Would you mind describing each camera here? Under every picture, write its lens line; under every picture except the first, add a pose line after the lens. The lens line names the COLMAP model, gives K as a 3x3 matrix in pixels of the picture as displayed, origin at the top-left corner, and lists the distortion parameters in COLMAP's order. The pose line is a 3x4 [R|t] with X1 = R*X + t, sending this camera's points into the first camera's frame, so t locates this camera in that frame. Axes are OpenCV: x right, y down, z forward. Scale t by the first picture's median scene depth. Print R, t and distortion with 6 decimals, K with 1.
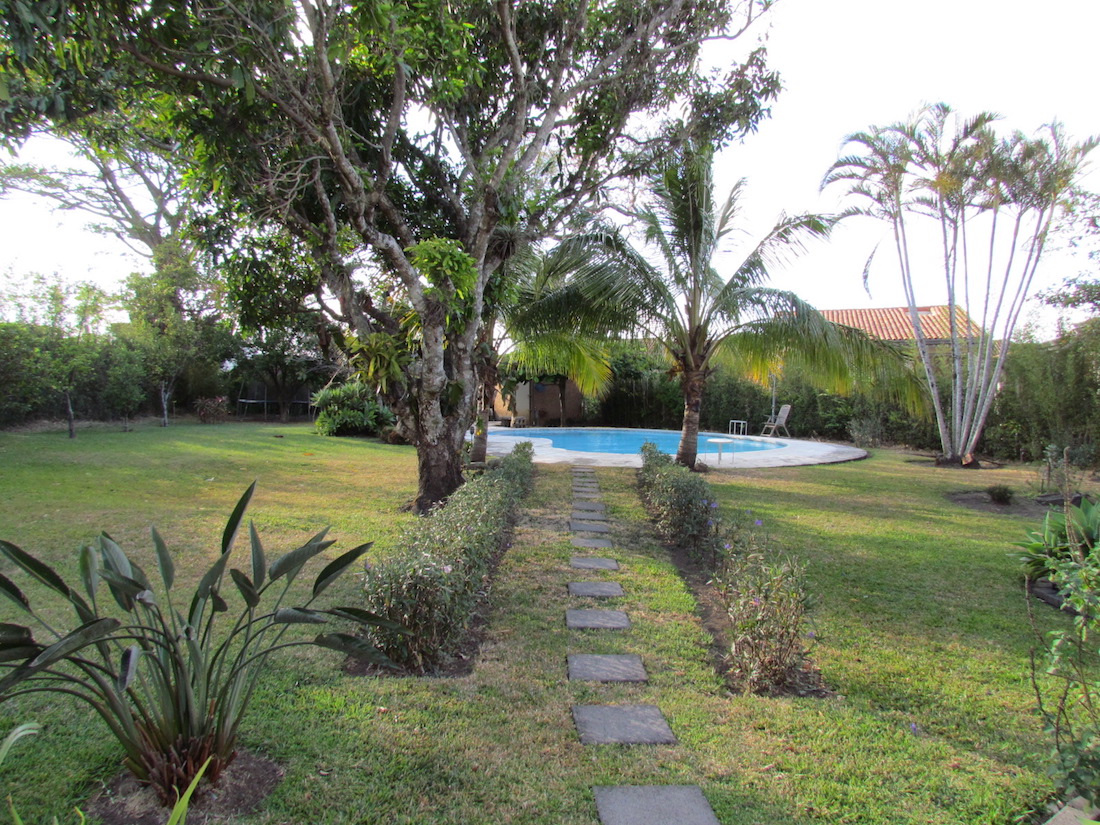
lens RADIAL K [[778.0, 0, 550.0], [0, 778.0, 412.5], [0, 0, 1]] dist [-0.049551, 0.028828]
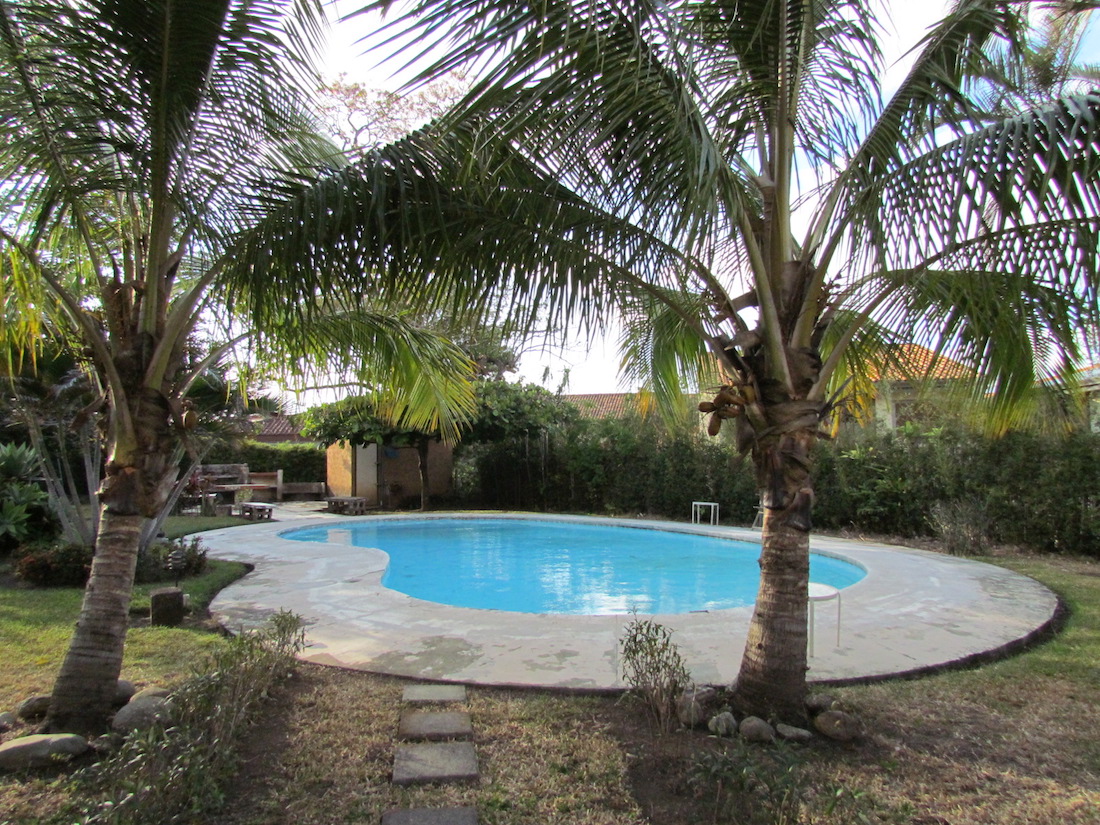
lens RADIAL K [[778.0, 0, 550.0], [0, 778.0, 412.5], [0, 0, 1]] dist [-0.049551, 0.028828]
pose [[0.987161, -0.003549, 0.159690, 0.021220], [0.016142, 0.996852, -0.077627, -0.014210], [-0.158912, 0.079208, 0.984110, 0.392203]]
